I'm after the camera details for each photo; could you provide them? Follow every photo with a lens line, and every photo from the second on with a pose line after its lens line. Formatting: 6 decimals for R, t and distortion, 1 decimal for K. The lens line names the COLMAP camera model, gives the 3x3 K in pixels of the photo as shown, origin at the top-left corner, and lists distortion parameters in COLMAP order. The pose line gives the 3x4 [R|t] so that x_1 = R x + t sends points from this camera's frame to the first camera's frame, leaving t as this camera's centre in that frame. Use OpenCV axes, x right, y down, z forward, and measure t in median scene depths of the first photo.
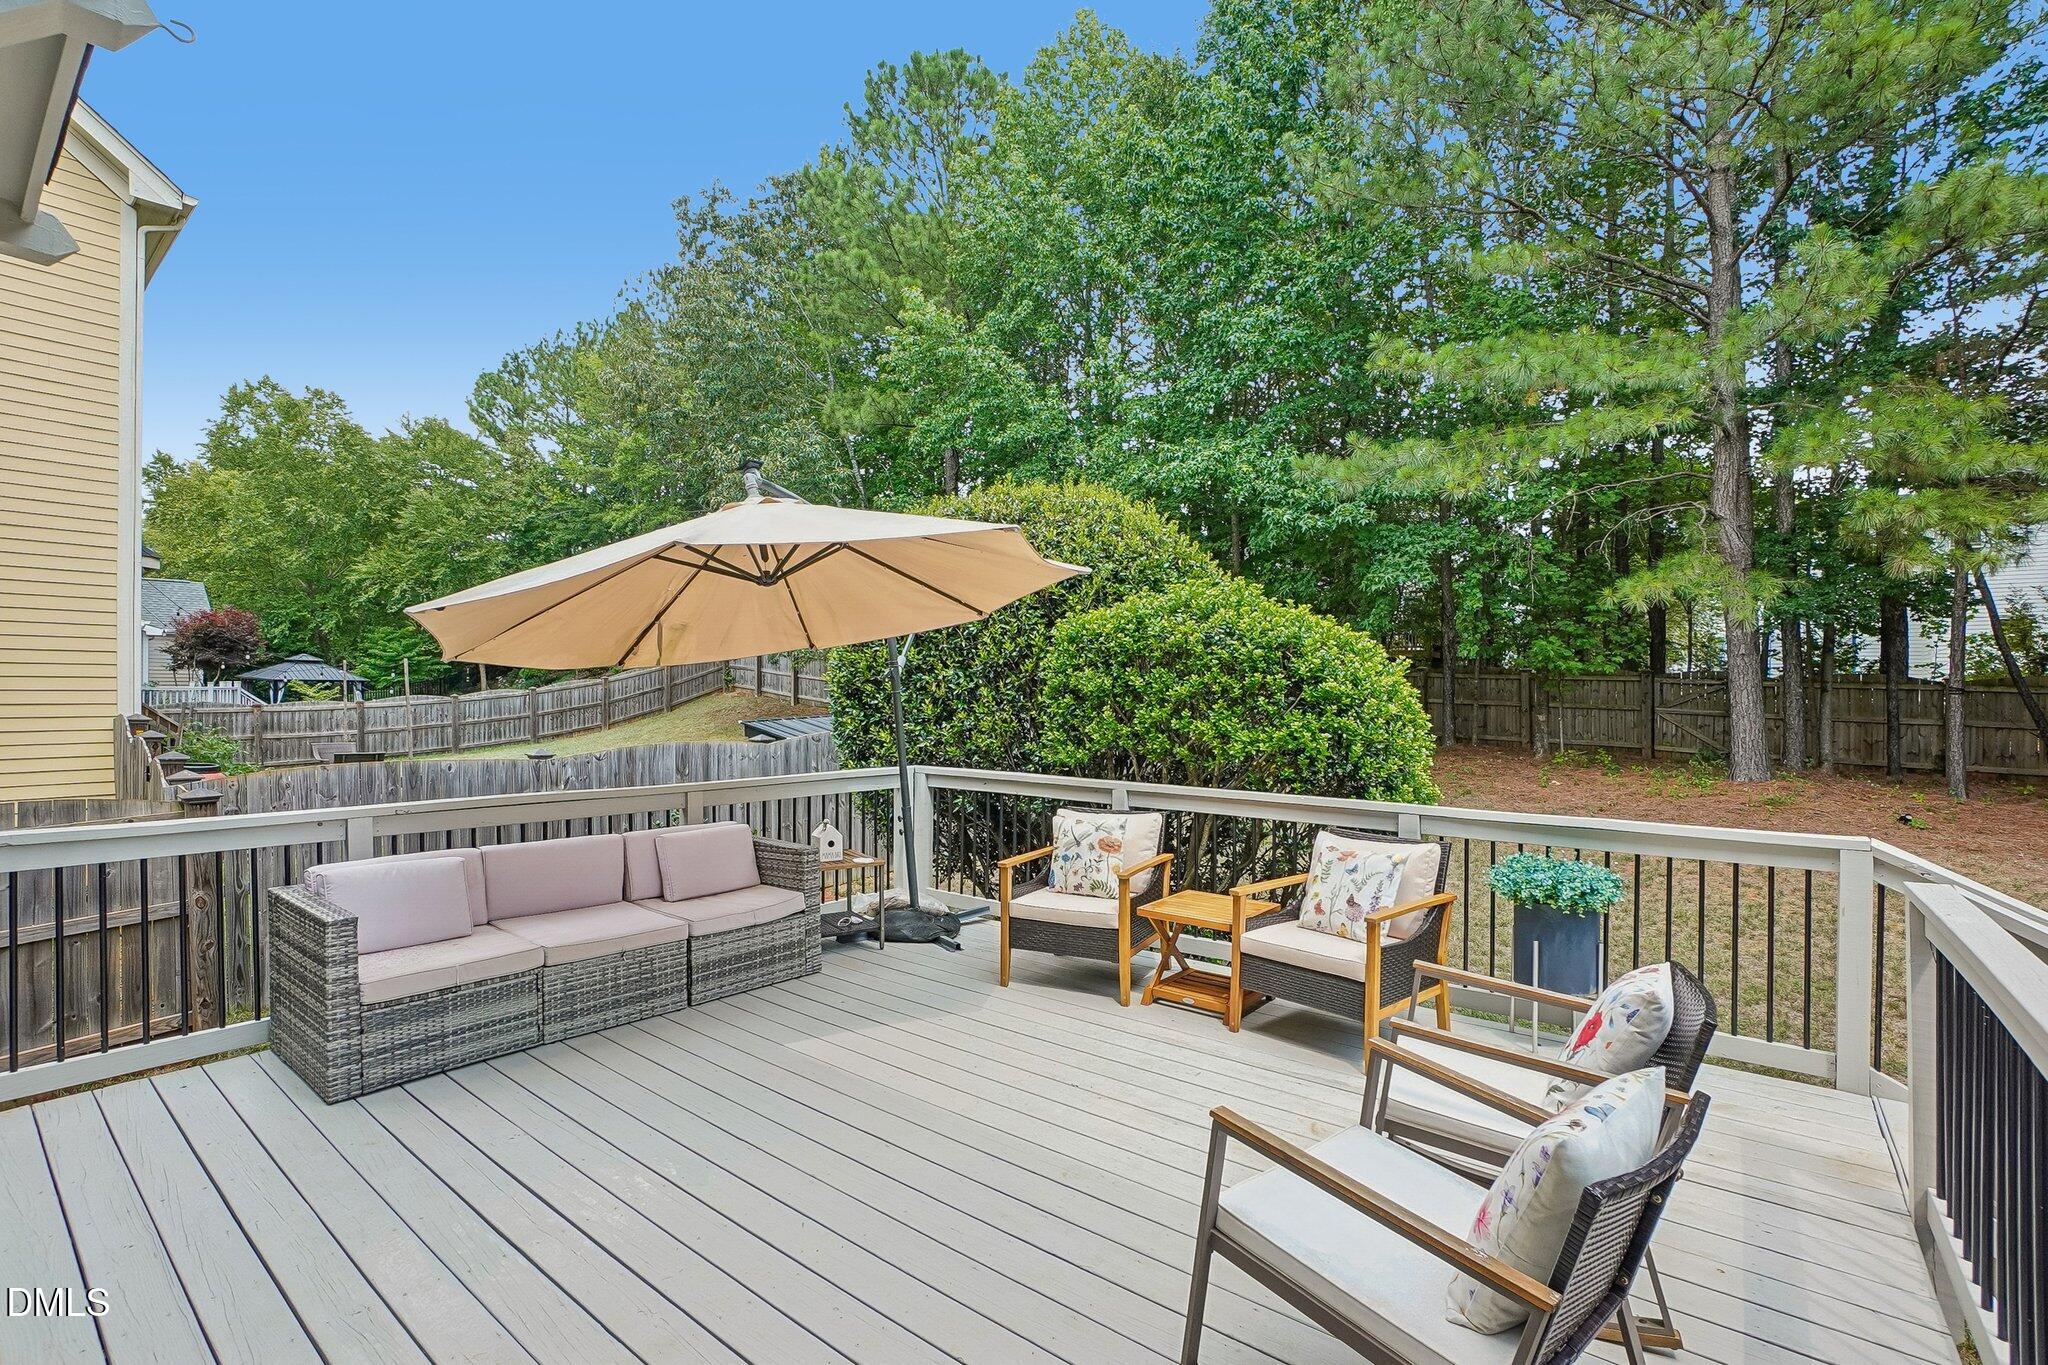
lens RADIAL K [[908.9, 0, 982.0], [0, 908.9, 691.1], [0, 0, 1]] dist [-0.020897, 0.000432]
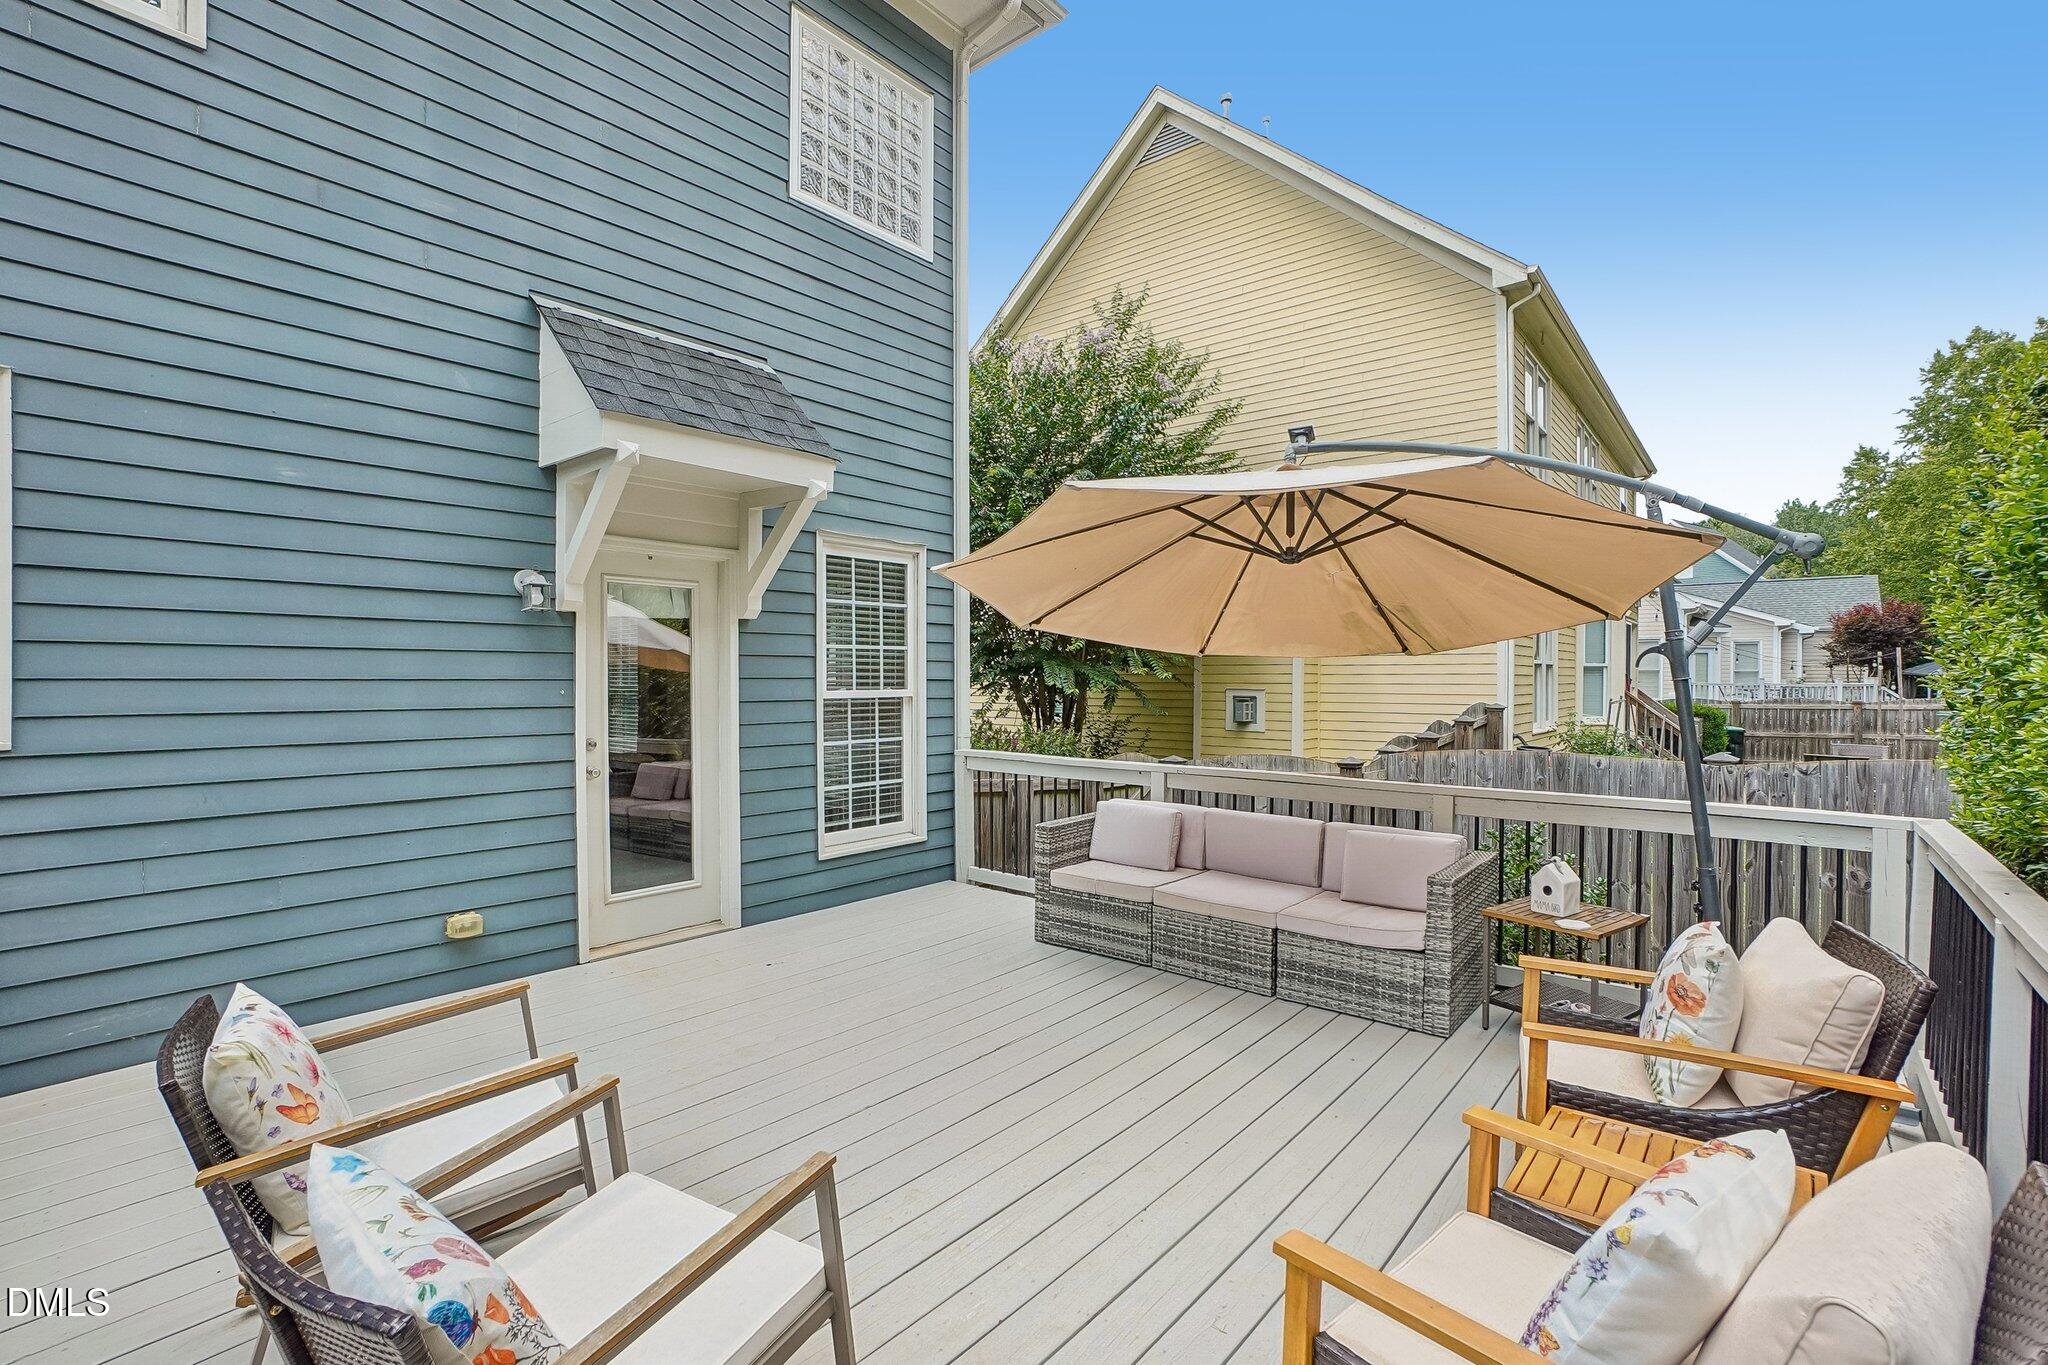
lens RADIAL K [[908.9, 0, 1021.6], [0, 908.9, 686.3], [0, 0, 1]] dist [-0.020897, 0.000432]
pose [[0.040856, -0.000580, -0.999165, 0.611747], [-0.001572, 0.999999, -0.000645, 0.008044], [0.999164, 0.001597, 0.040855, 0.634286]]
